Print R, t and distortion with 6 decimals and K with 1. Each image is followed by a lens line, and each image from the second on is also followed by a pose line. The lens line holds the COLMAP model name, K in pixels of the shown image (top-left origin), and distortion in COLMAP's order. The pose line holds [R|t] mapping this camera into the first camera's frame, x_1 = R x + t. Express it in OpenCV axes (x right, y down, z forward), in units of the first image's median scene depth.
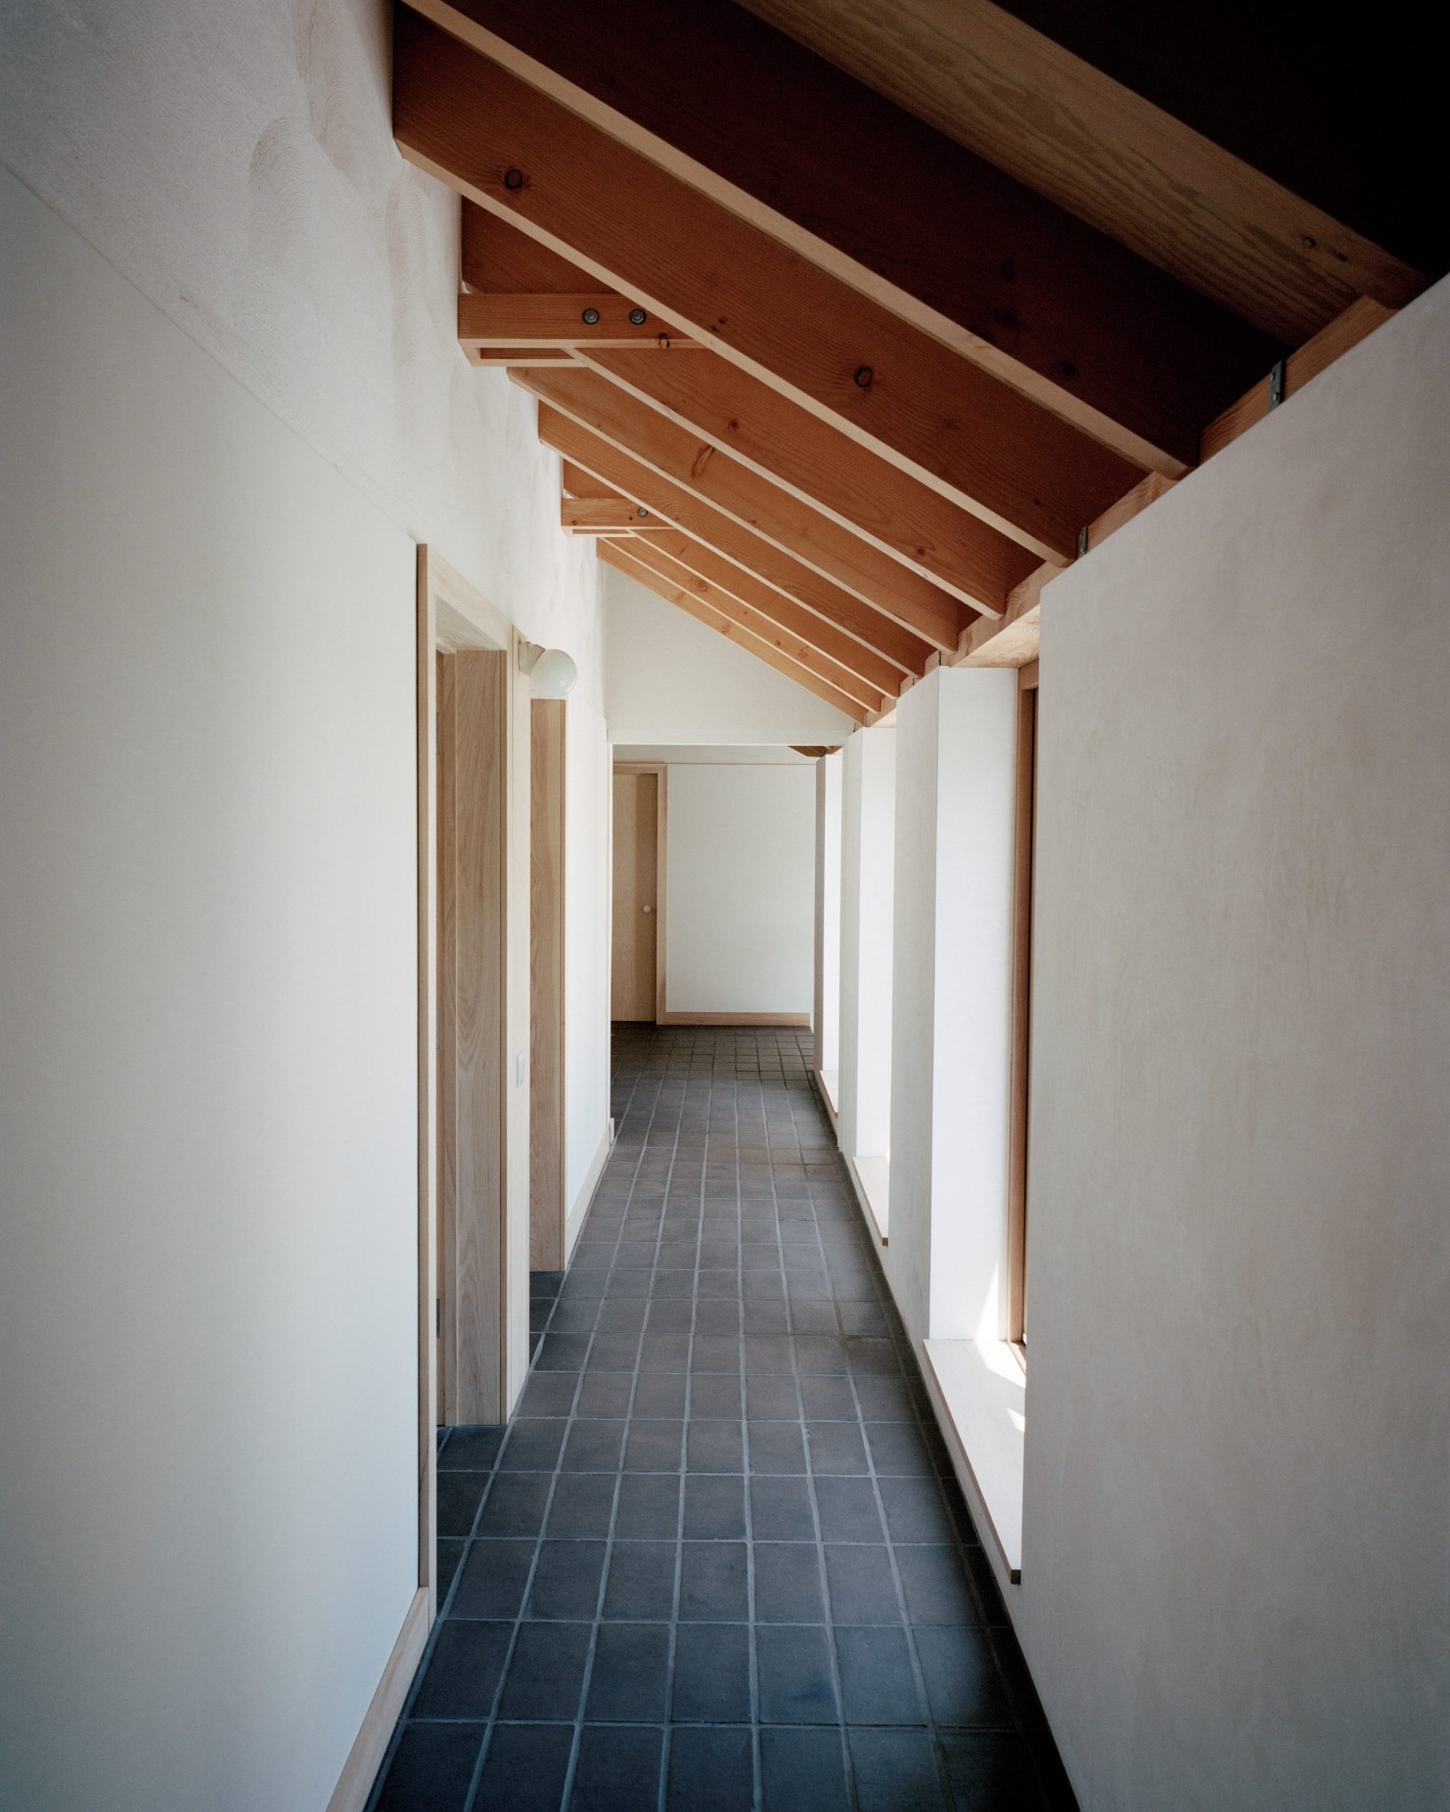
lens RADIAL K [[1349.6, 0, 725.0], [0, 1349.6, 906.0], [0, 0, 1]] dist [0.042182, -0.045667]
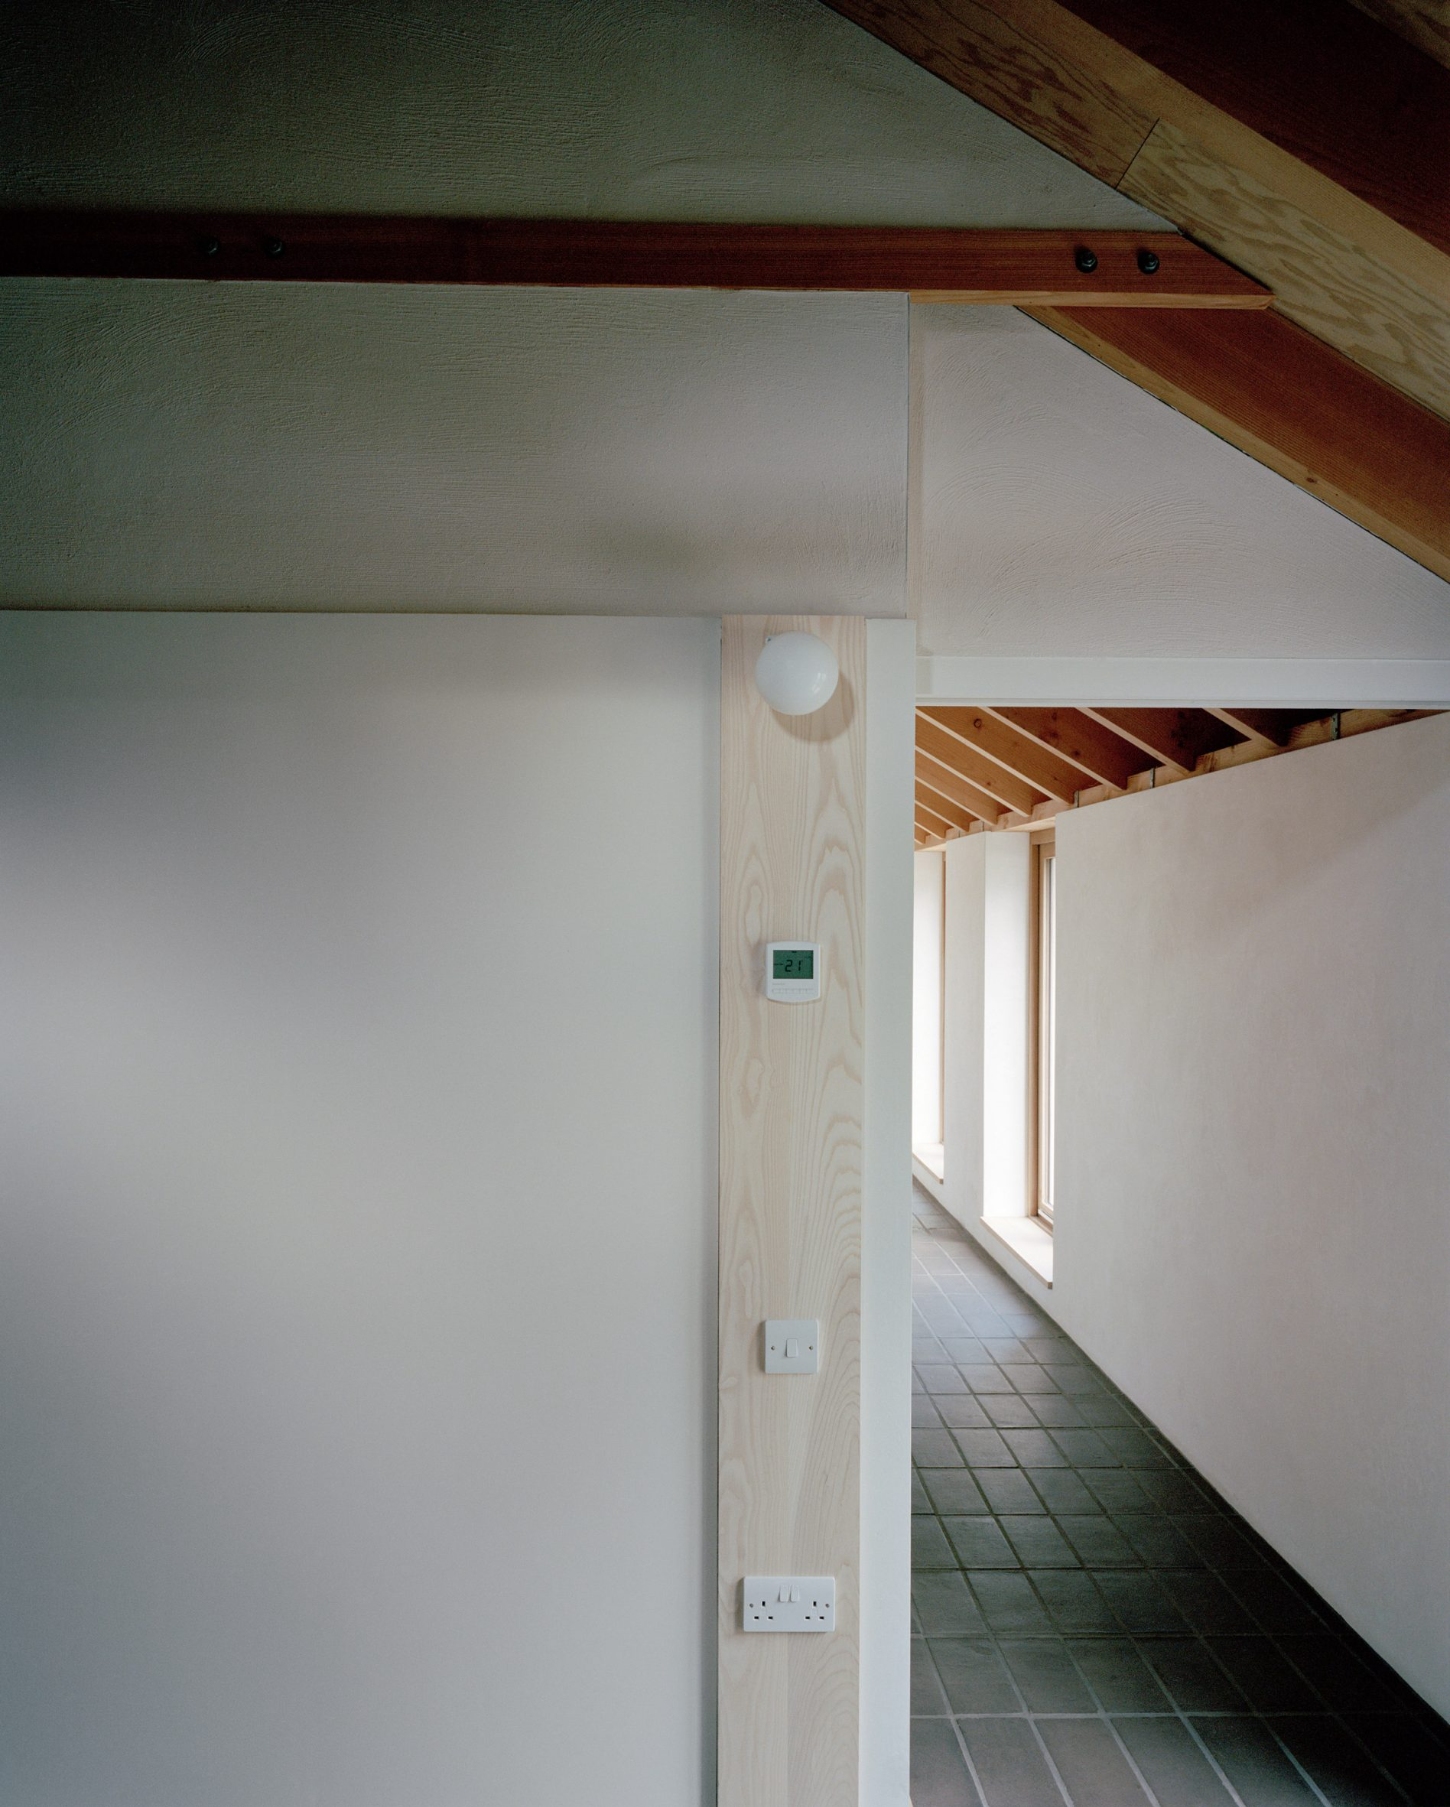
lens RADIAL K [[1345.8, 0, 725.0], [0, 1345.8, 903.5], [0, 0, 1]] dist [0.042182, -0.045667]
pose [[0.999170, 0.002864, 0.040633, -0.335447], [-0.000134, 0.997751, -0.067035, 0.046591], [-0.040734, 0.066974, 0.996923, -0.981765]]
